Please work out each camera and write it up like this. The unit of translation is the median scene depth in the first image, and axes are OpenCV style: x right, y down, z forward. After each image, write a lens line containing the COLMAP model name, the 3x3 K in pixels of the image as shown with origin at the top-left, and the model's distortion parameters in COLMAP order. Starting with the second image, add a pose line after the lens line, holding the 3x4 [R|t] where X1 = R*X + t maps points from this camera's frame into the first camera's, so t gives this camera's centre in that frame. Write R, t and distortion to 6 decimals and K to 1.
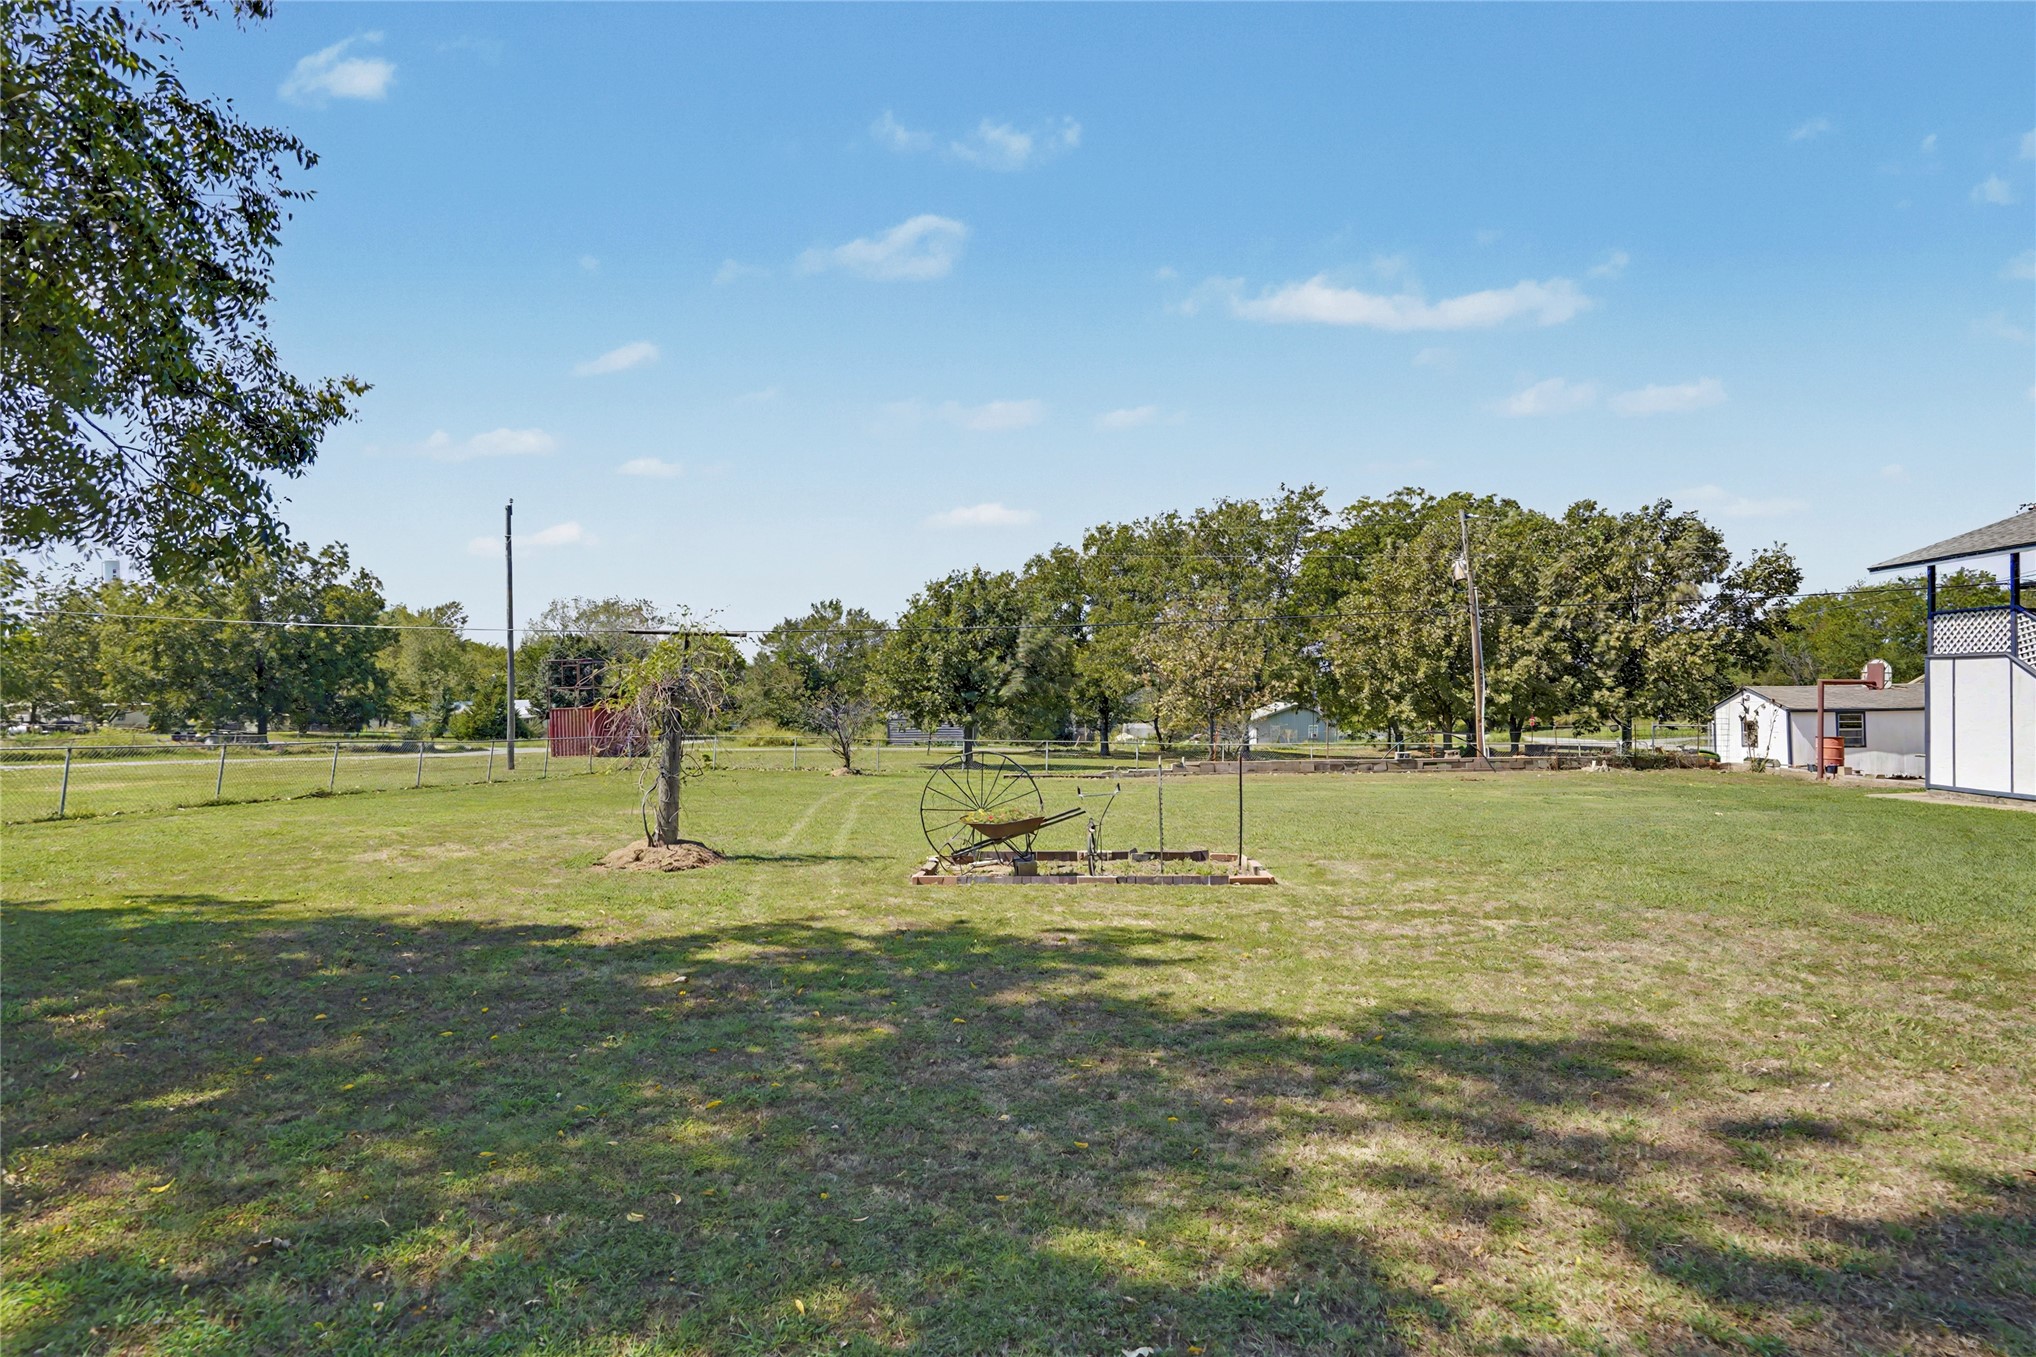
lens RADIAL K [[1049.2, 0, 1018.0], [0, 1049.2, 678.5], [0, 0, 1]] dist [0.000516, 0.000053]
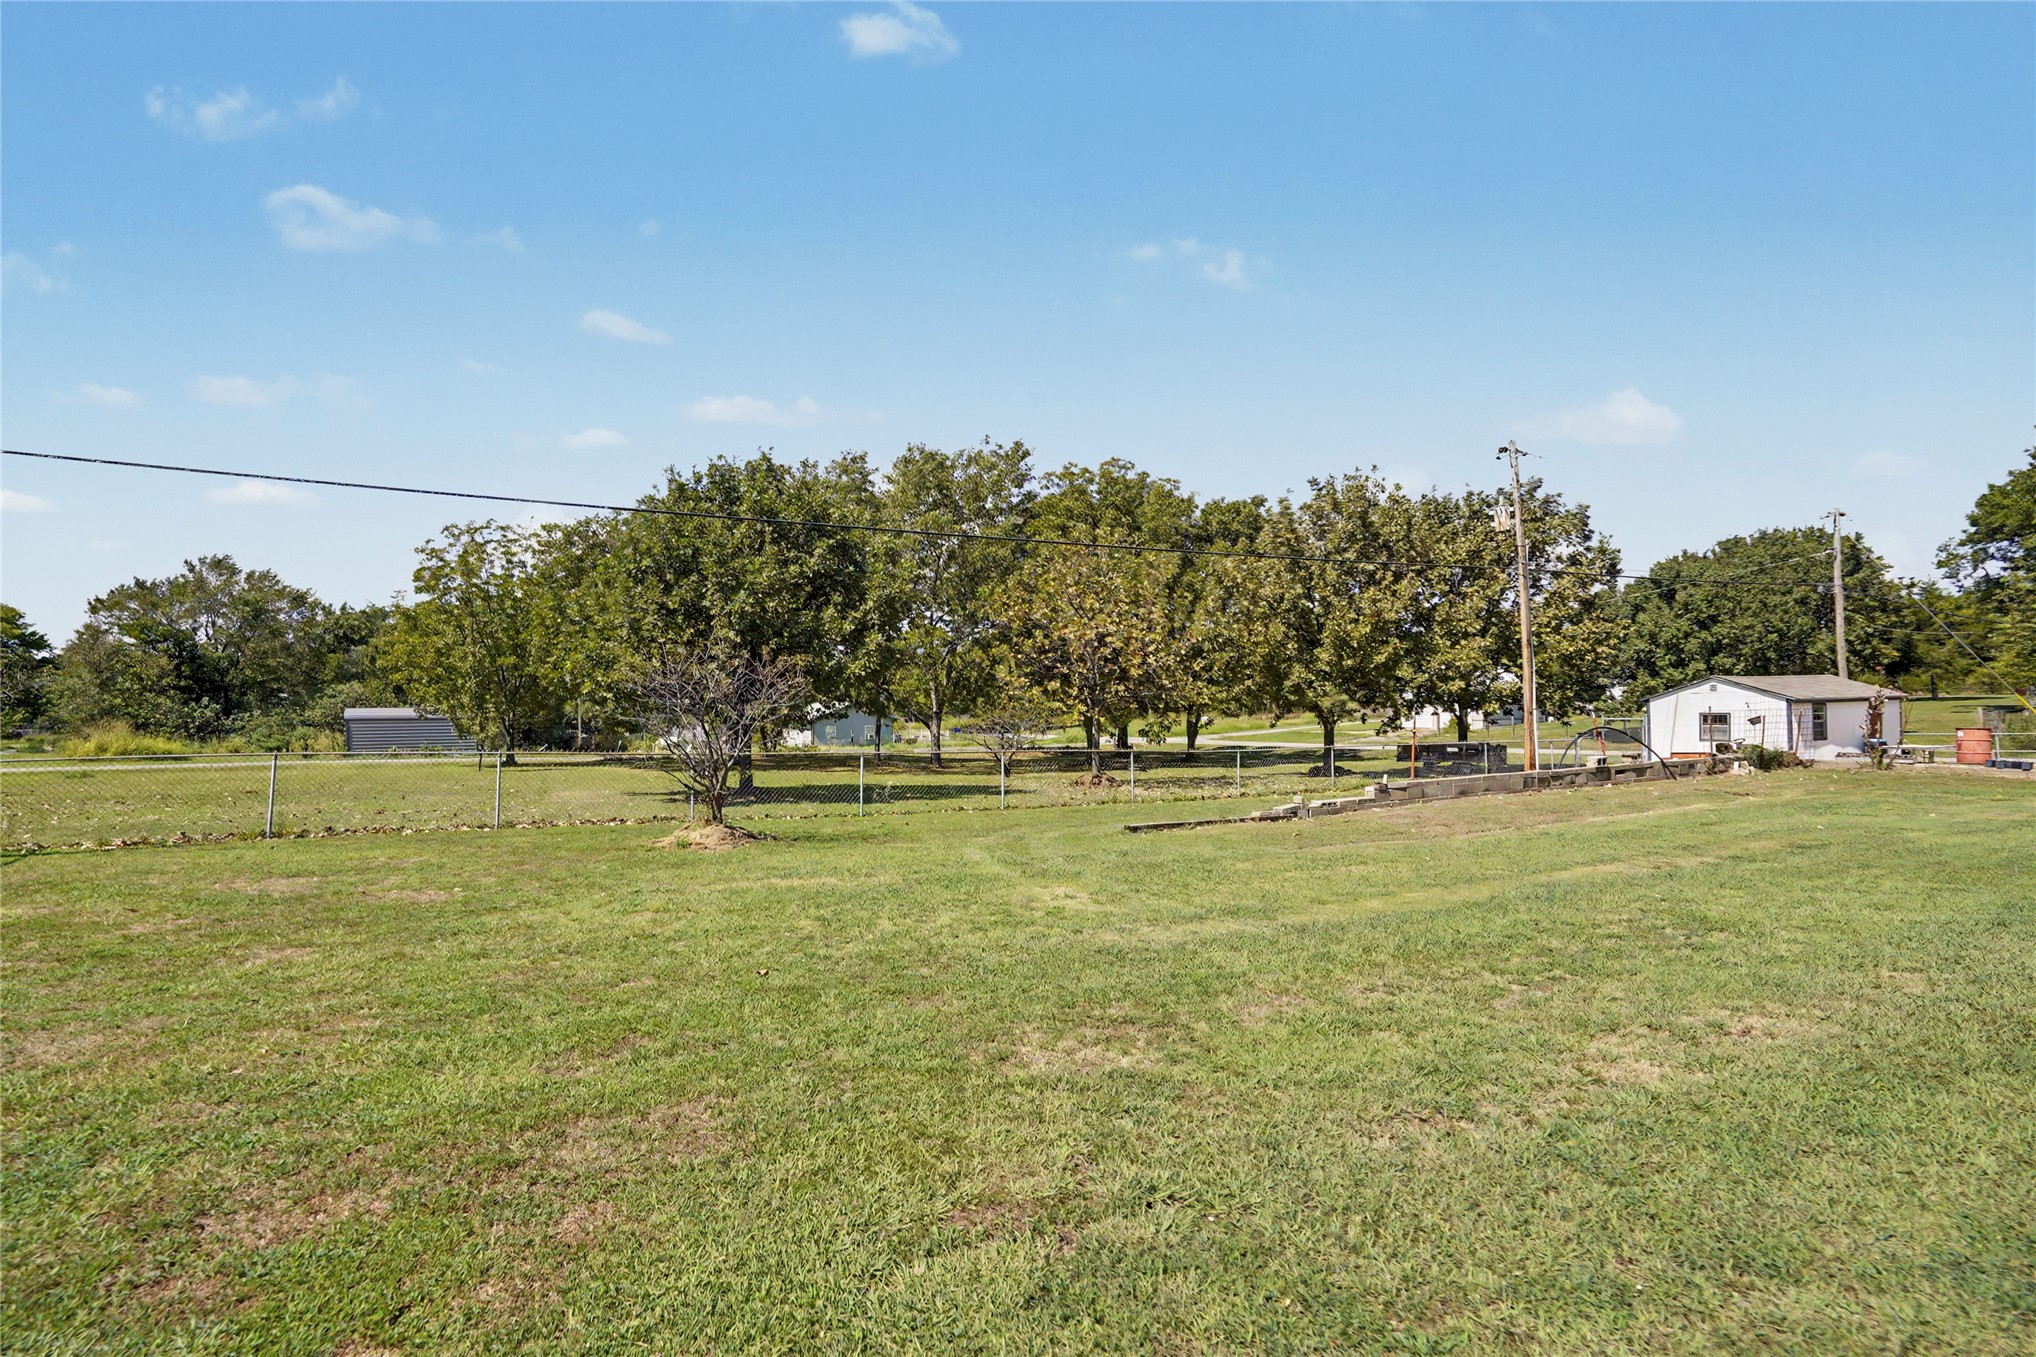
lens RADIAL K [[996.0, 0, 1018.0], [0, 996.0, 678.5], [0, 0, 1]] dist [-0.068494, 0.033850]
pose [[0.847219, 0.020780, 0.530836, -0.142756], [-0.017827, 0.999784, -0.010686, 0.015904], [-0.530944, -0.000410, 0.847407, 0.319218]]
